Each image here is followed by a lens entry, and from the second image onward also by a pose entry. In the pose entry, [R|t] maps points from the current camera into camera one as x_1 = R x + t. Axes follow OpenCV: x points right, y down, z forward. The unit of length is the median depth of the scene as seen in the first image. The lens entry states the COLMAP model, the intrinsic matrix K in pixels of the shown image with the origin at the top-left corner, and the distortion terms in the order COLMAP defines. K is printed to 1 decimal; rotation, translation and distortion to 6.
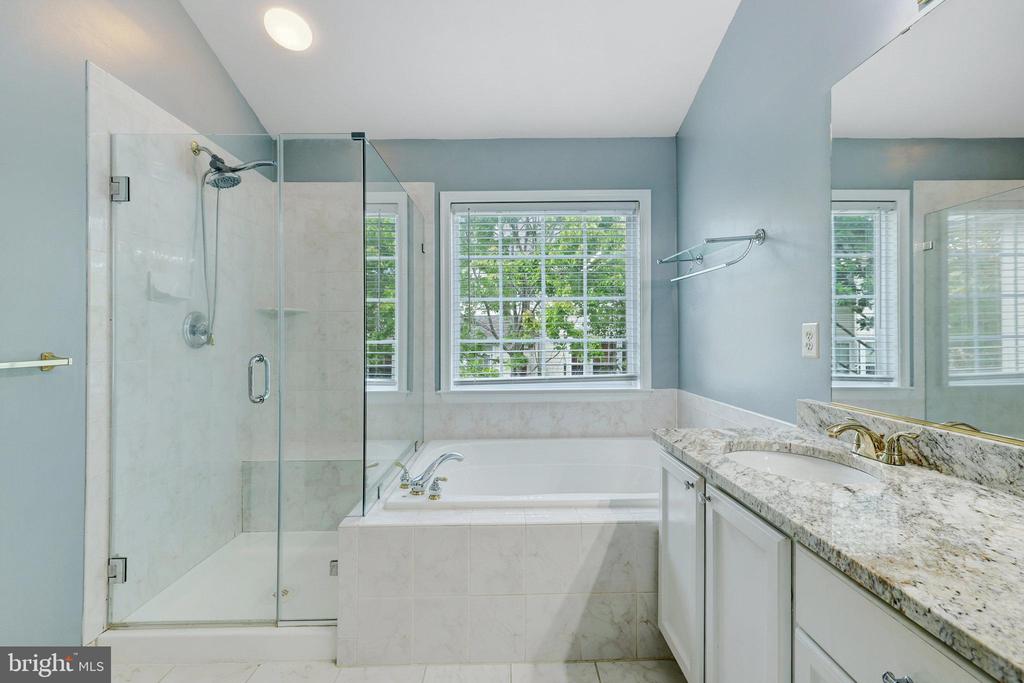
lens RADIAL K [[453.5, 0, 510.1], [0, 453.5, 338.3], [0, 0, 1]] dist [-0.000029, 0.000928]
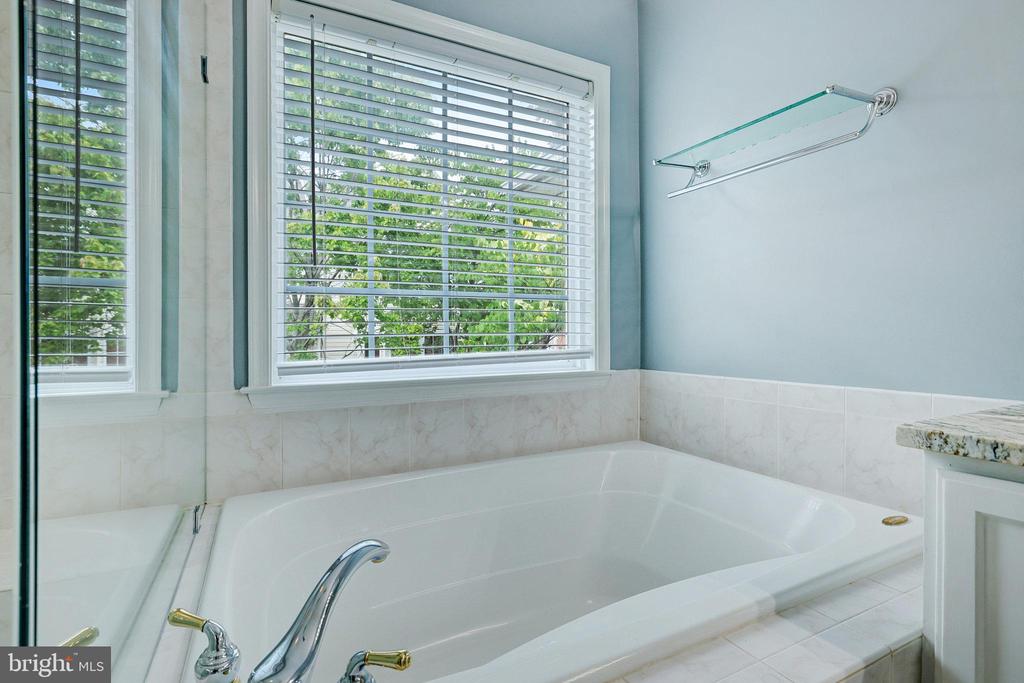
lens RADIAL K [[493.4, 0, 511.3], [0, 493.4, 338.6], [0, 0, 1]] dist [-0.002628, 0.000159]
pose [[0.895129, -0.001597, 0.445805, -0.139443], [0.002360, 0.999997, -0.001155, 0.067624], [-0.445802, 0.002086, 0.895129, 0.435145]]
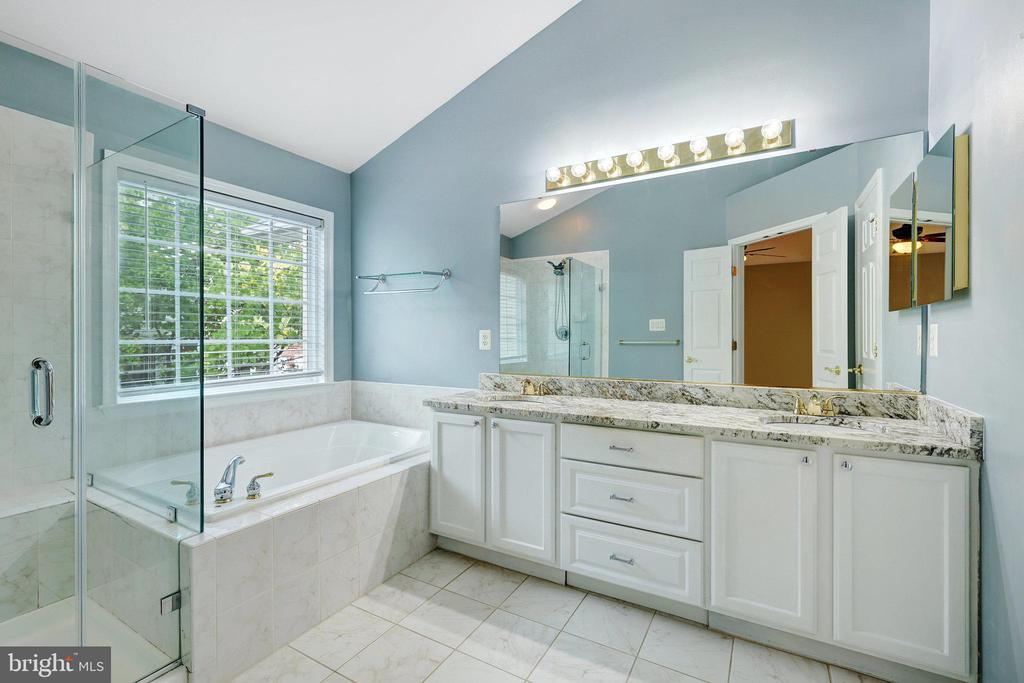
lens RADIAL K [[450.1, 0, 513.3], [0, 450.1, 343.1], [0, 0, 1]] dist [0.002905, 0.000252]
pose [[0.509559, -0.004678, 0.860423, -0.468769], [0.001078, 0.999988, 0.004799, 0.005692], [-0.860435, -0.001518, 0.509557, 0.003779]]
